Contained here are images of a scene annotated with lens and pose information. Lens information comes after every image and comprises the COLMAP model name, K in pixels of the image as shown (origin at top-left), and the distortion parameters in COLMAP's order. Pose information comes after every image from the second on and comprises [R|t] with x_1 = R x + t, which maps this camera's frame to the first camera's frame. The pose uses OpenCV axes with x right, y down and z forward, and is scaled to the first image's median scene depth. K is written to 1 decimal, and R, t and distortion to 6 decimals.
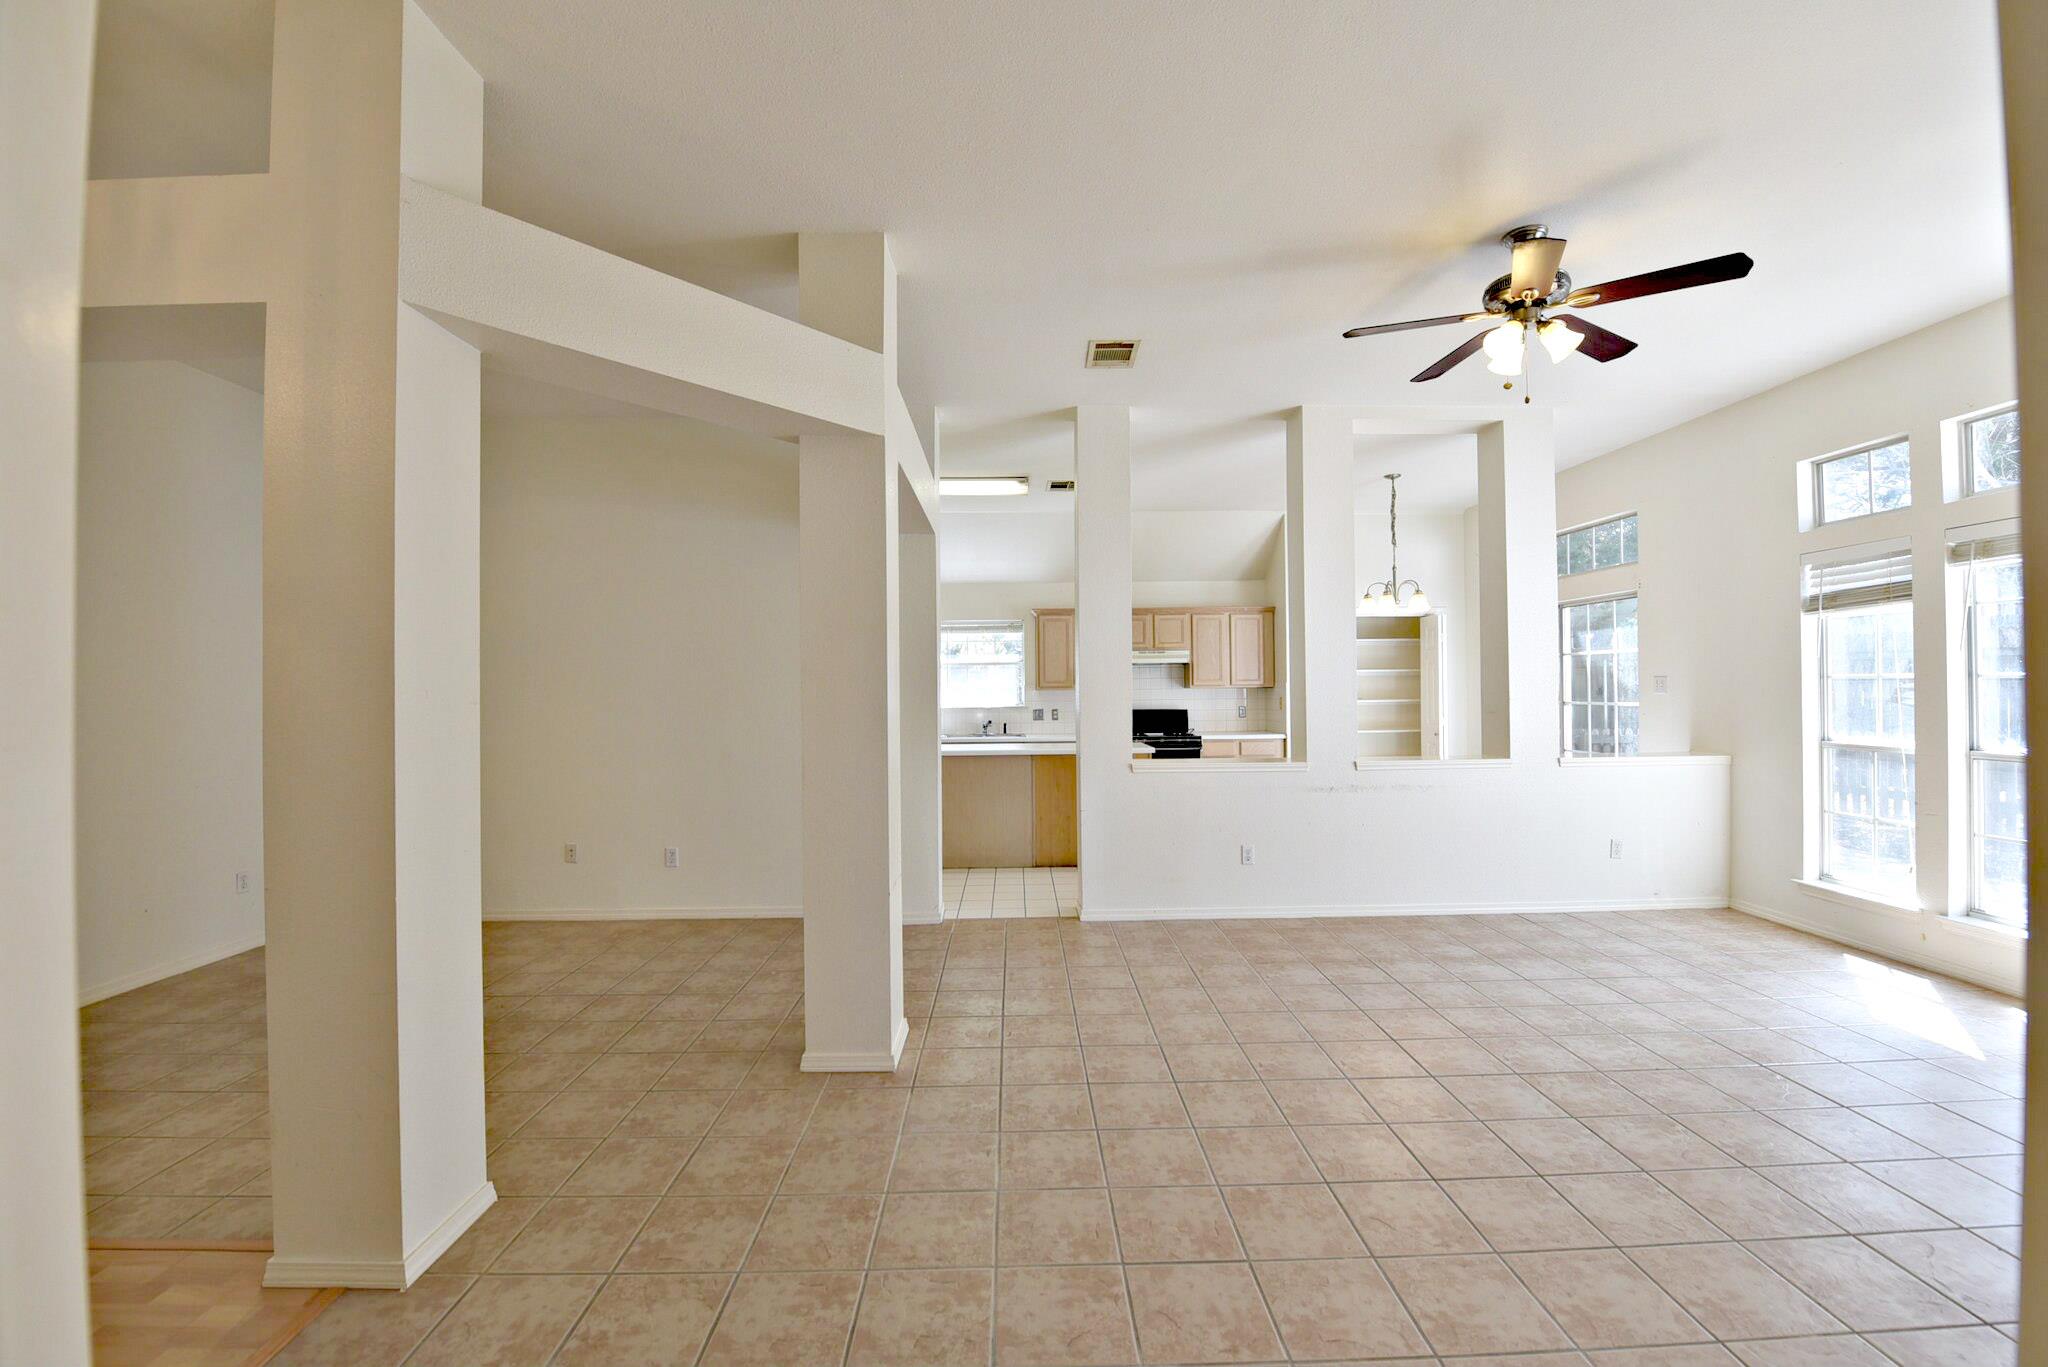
lens RADIAL K [[852.8, 0, 1024.0], [0, 852.8, 683.5], [0, 0, 1]] dist [-0.020383, -0.000408]
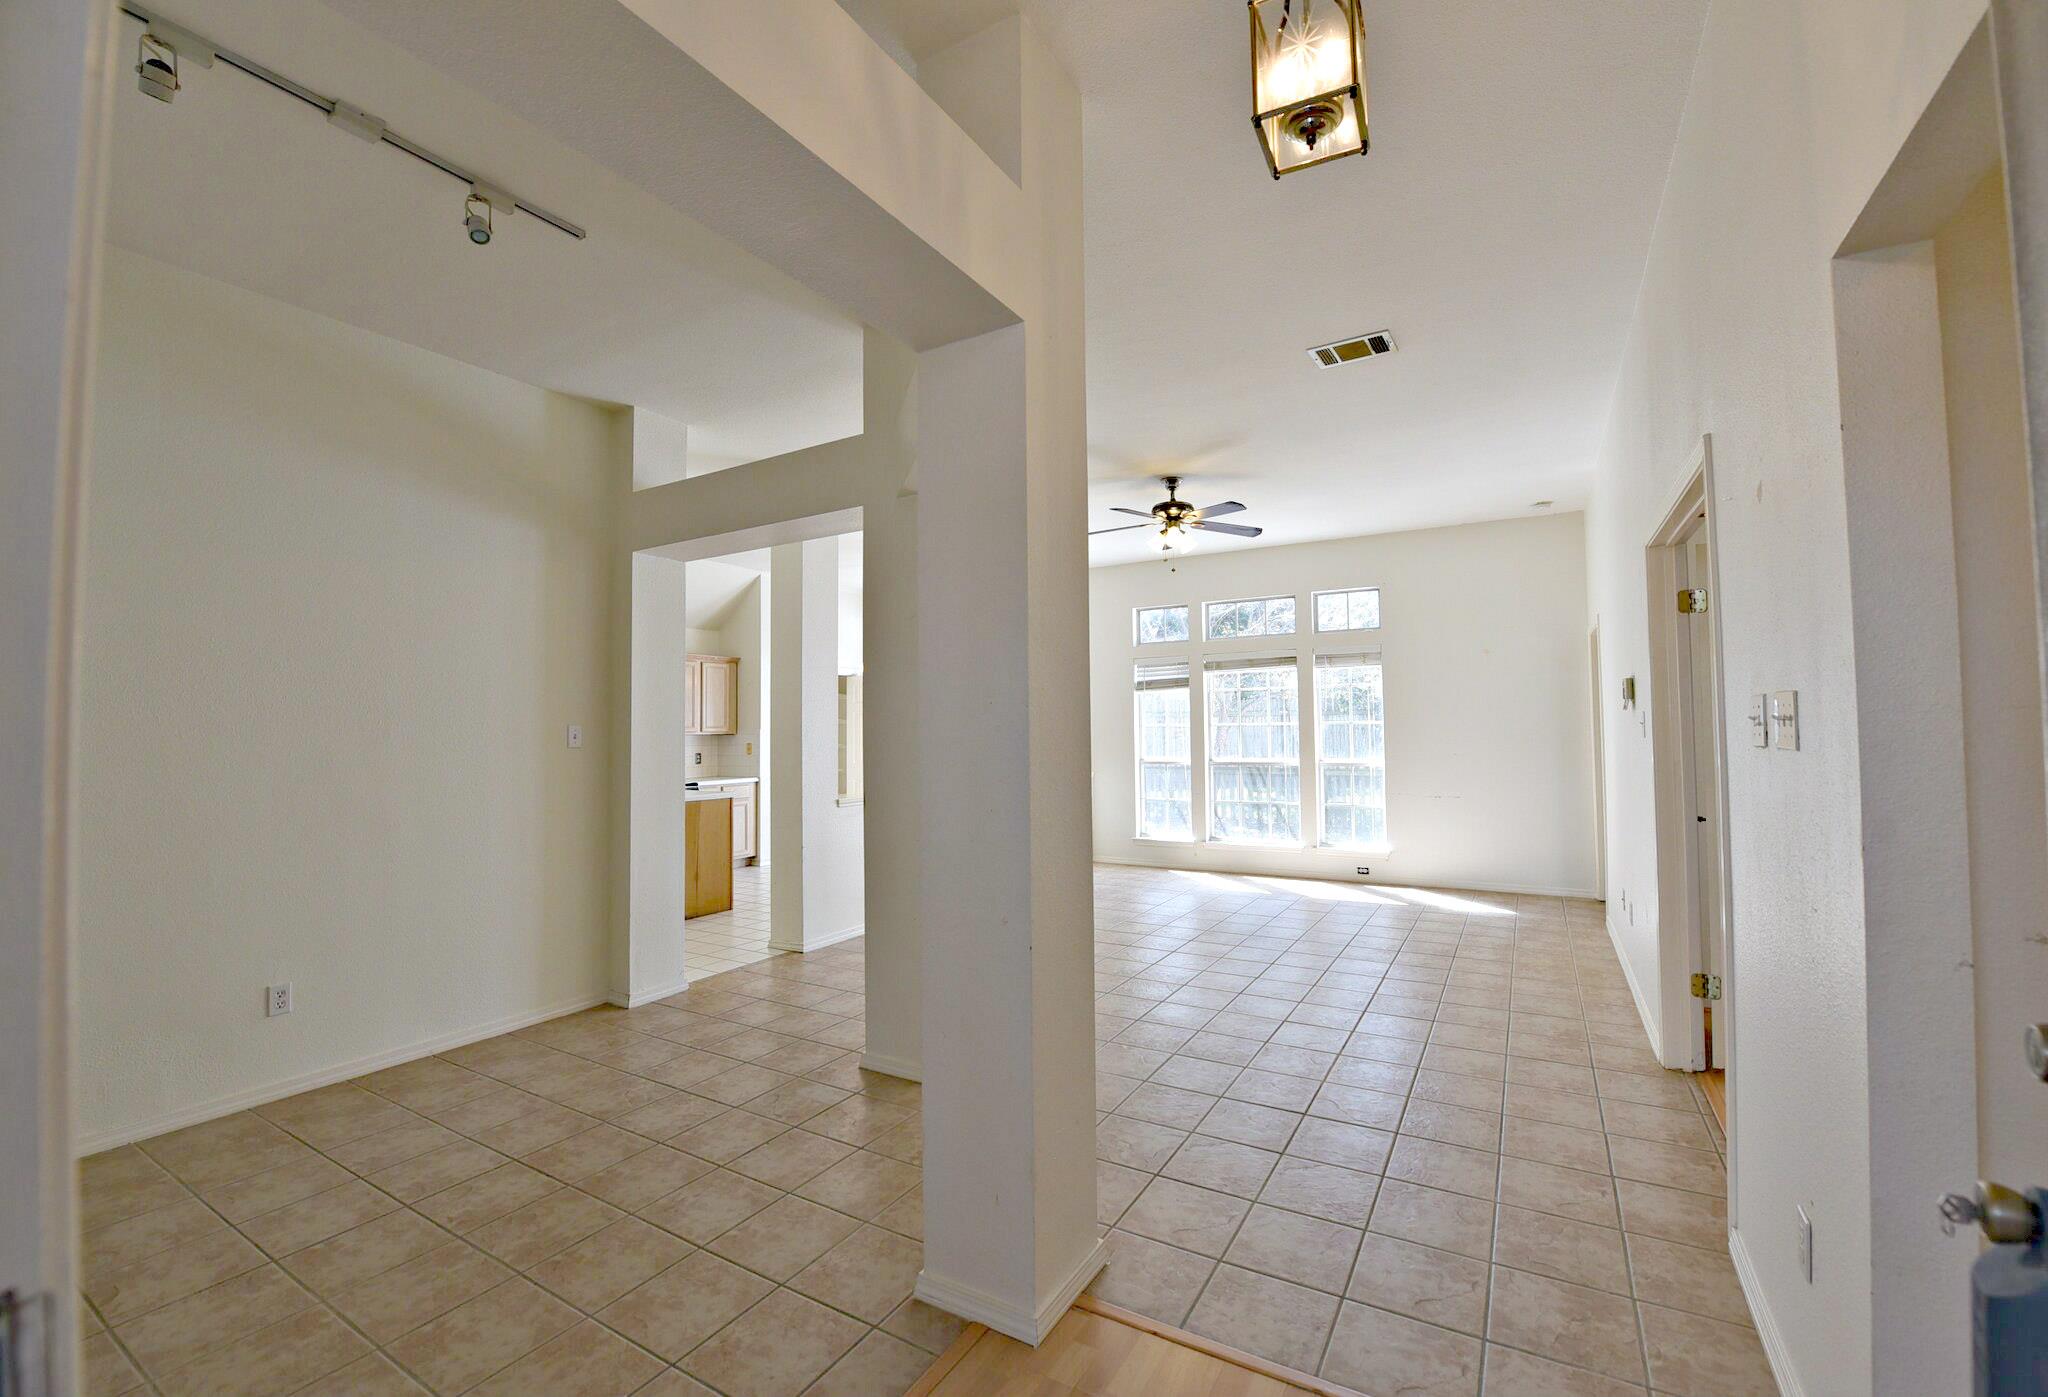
lens RADIAL K [[829.2, 0, 1028.1], [0, 829.2, 709.9], [0, 0, 1]] dist [-0.001687, -0.000123]
pose [[0.544523, 0.020252, 0.838502, -0.701478], [0.001806, 0.999678, -0.025317, 0.003258], [-0.838744, 0.015300, 0.544311, 0.201557]]
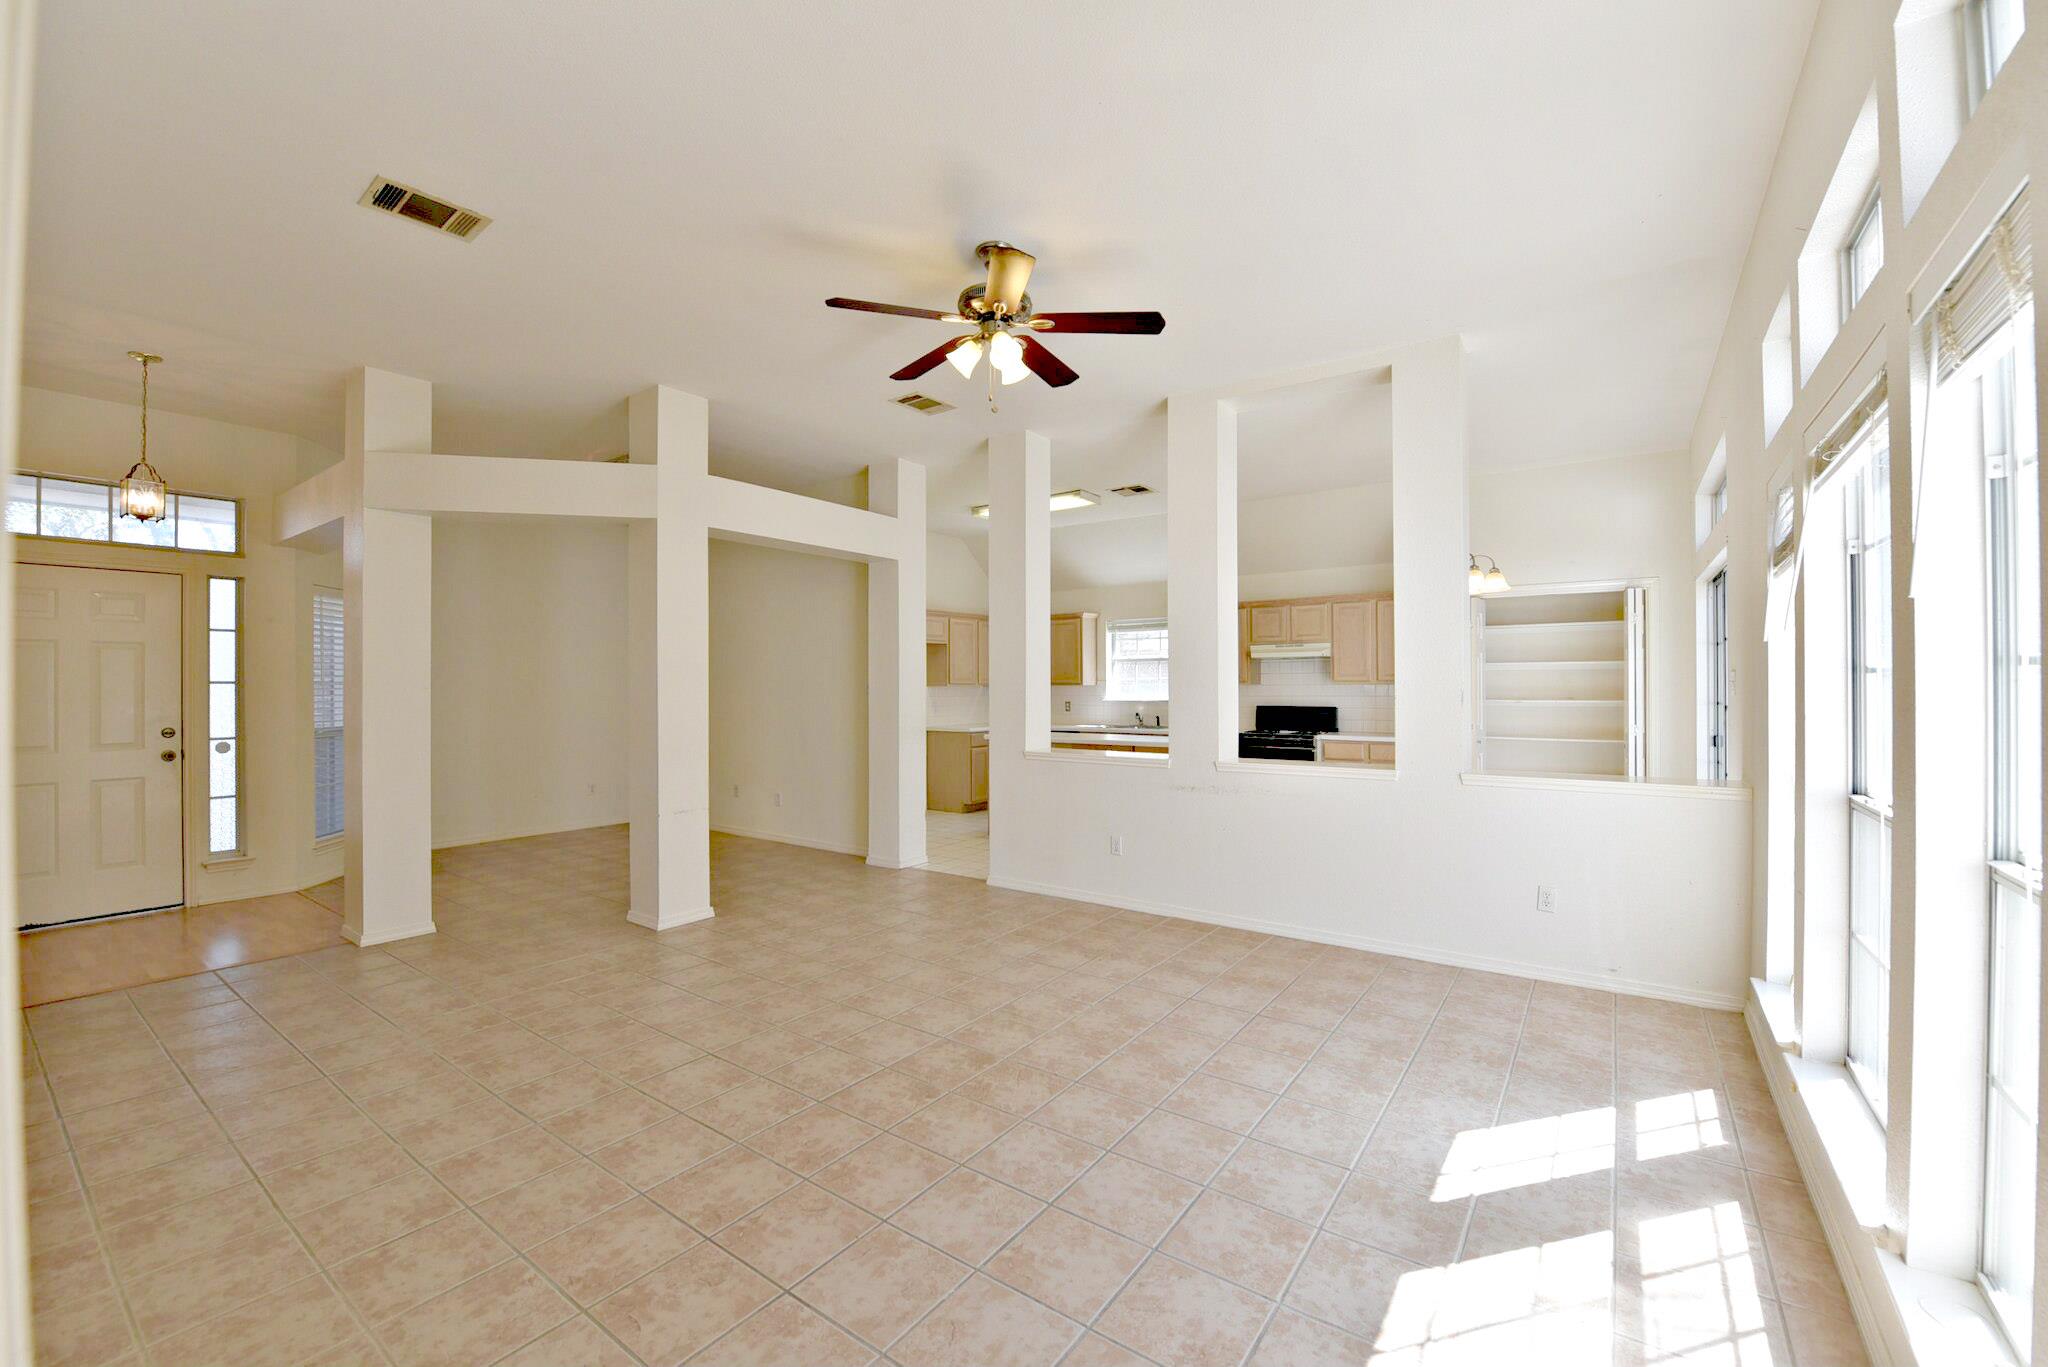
lens RADIAL K [[852.8, 0, 1024.0], [0, 852.8, 683.5], [0, 0, 1]] dist [-0.020383, -0.000408]
pose [[0.792487, 0.005773, -0.609861, 0.921072], [-0.001406, 0.999970, 0.007640, -0.003035], [0.609887, -0.005197, 0.792472, 0.132583]]
